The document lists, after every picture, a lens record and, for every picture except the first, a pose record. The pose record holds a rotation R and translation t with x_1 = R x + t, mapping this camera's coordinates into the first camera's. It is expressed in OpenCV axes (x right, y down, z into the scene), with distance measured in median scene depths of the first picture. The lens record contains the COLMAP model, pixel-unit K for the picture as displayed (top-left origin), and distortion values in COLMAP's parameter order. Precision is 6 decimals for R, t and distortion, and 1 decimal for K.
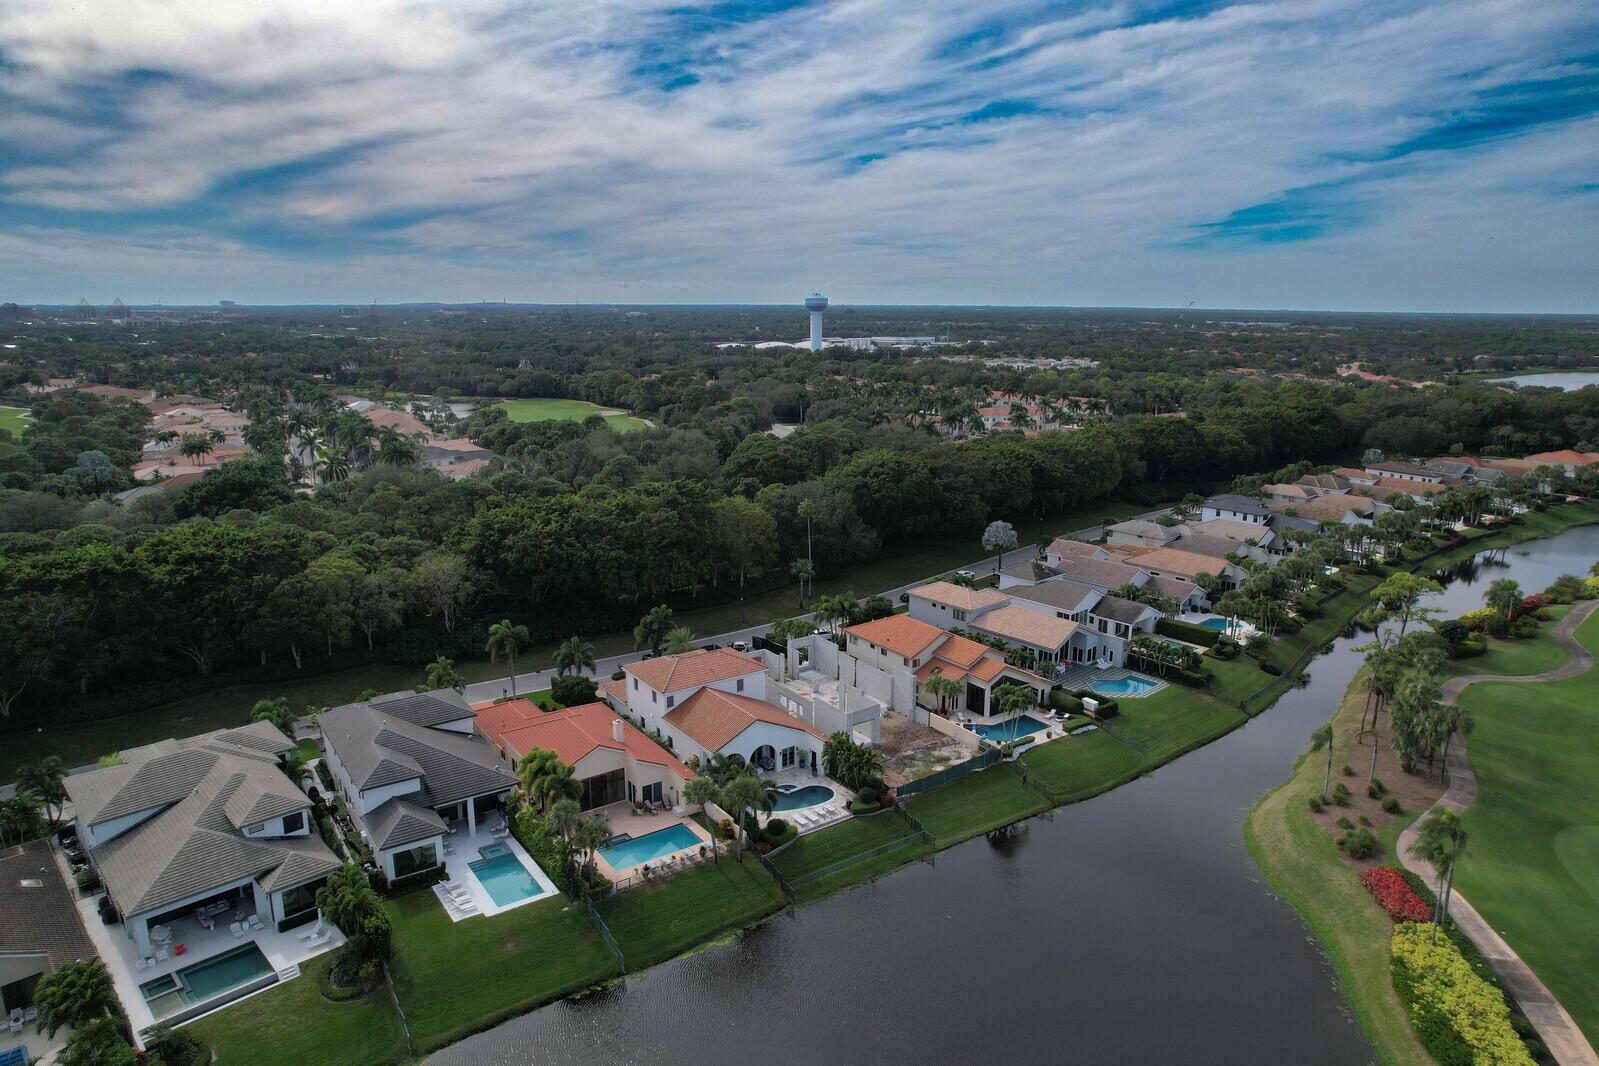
lens RADIAL K [[1031.1, 0, 819.6], [0, 1031.1, 560.7], [0, 0, 1]] dist [-0.072770, 0.064314]
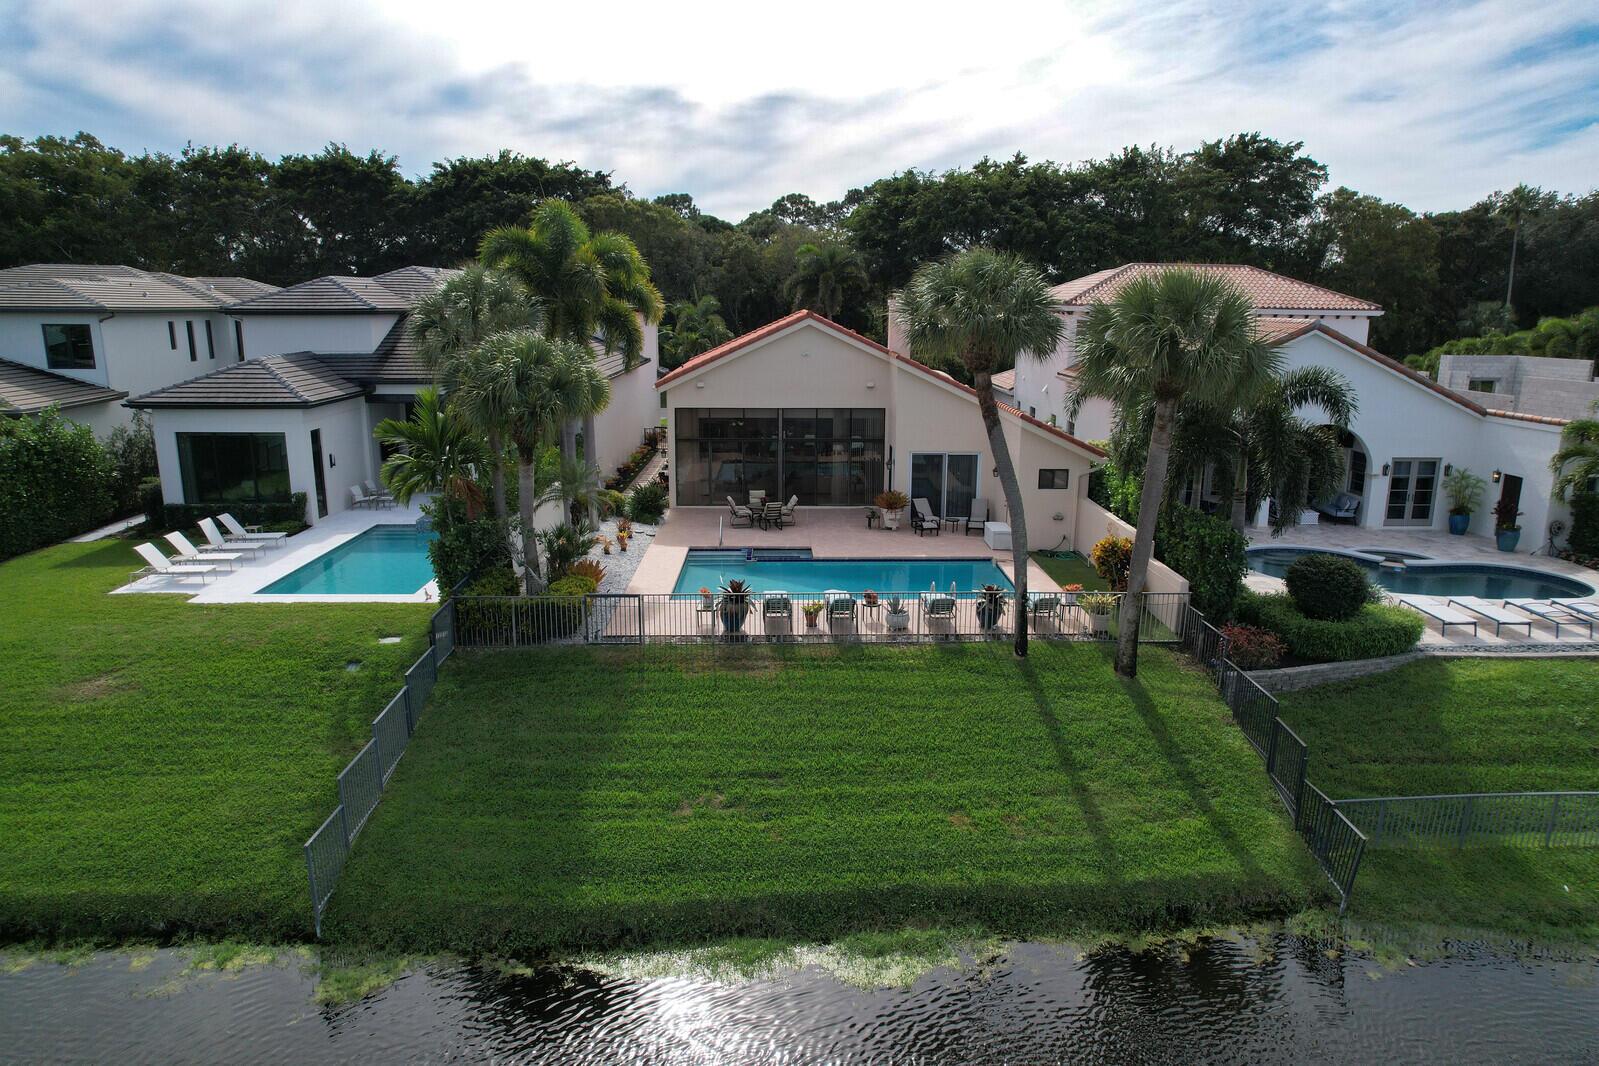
lens RADIAL K [[1031.1, 0, 803.3], [0, 1031.1, 537.3], [0, 0, 1]] dist [-0.072770, 0.064314]
pose [[0.823451, 0.120809, -0.554377, -0.009295], [-0.136249, 0.990583, 0.013488, 0.205718], [0.550785, 0.064427, 0.832157, 0.580606]]
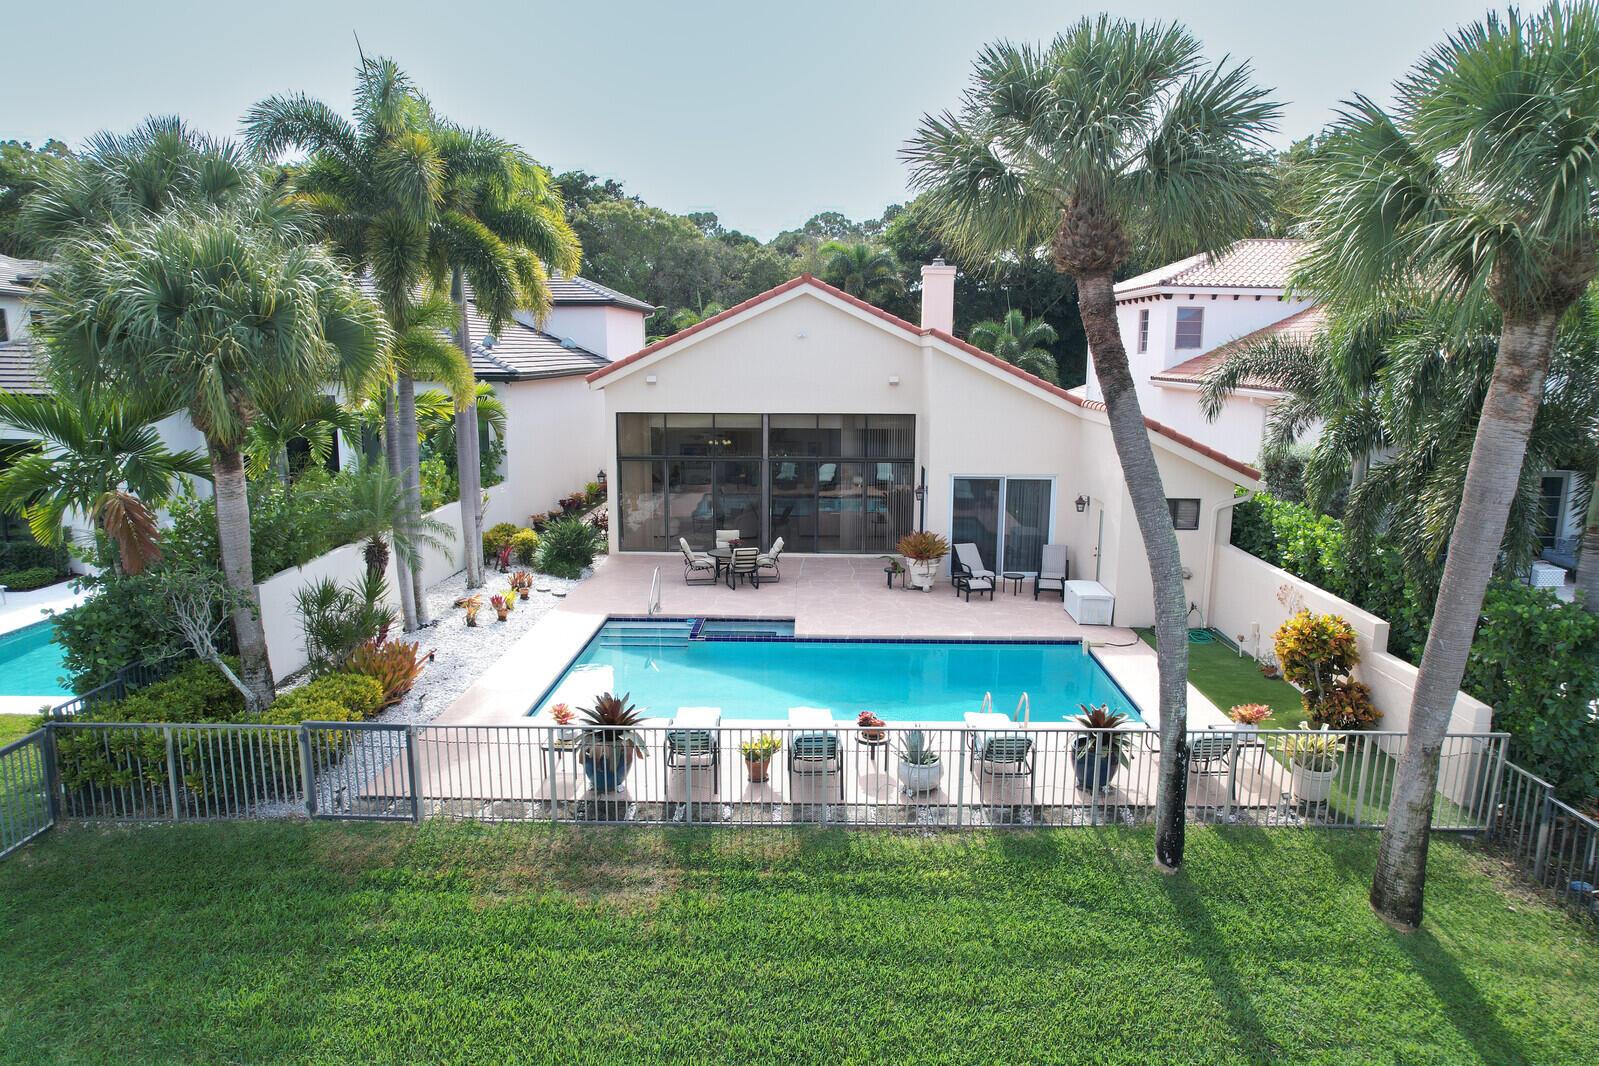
lens RADIAL K [[1031.1, 0, 802.5], [0, 1031.1, 530.7], [0, 0, 1]] dist [-0.072770, 0.064314]
pose [[0.796767, 0.099333, -0.596067, -0.051661], [-0.146212, 0.988778, -0.030664, 0.202444], [0.586332, 0.111584, 0.802349, 0.662135]]
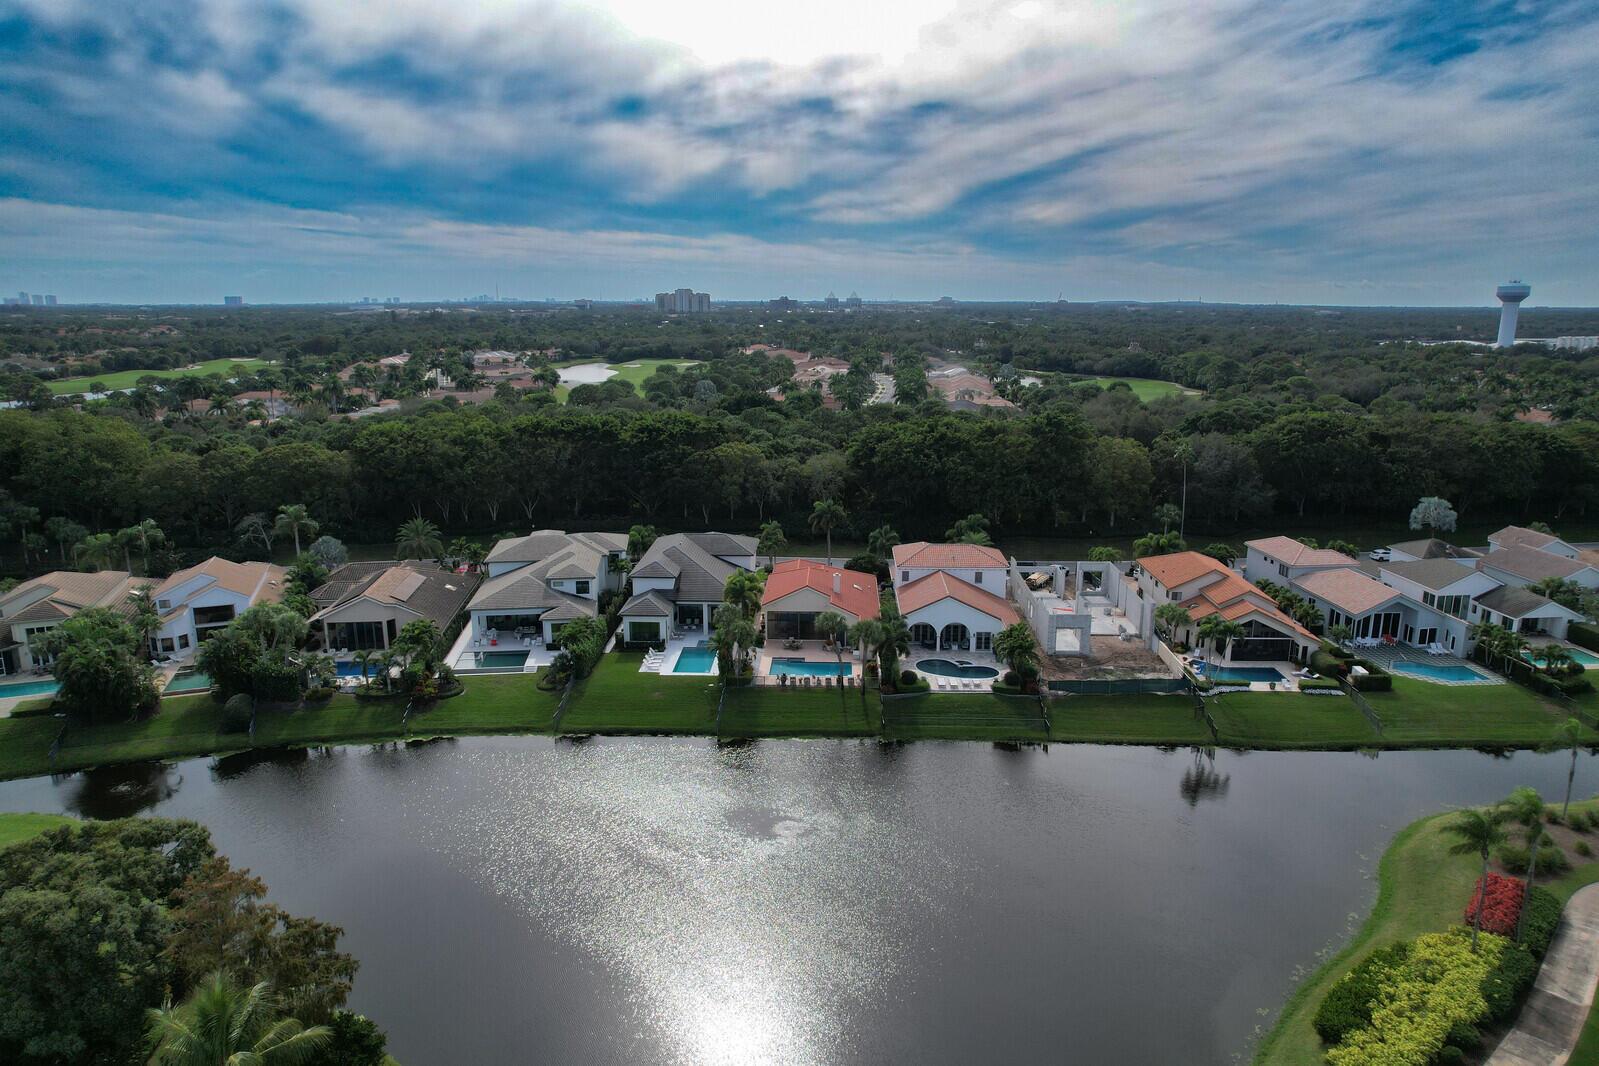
lens RADIAL K [[1031.1, 0, 809.8], [0, 1031.1, 542.4], [0, 0, 1]] dist [-0.072770, 0.064314]
pose [[0.794259, 0.137295, -0.591864, 0.406940], [-0.146944, 0.988623, 0.032138, 0.073866], [0.589543, 0.061445, 0.805397, 0.019129]]
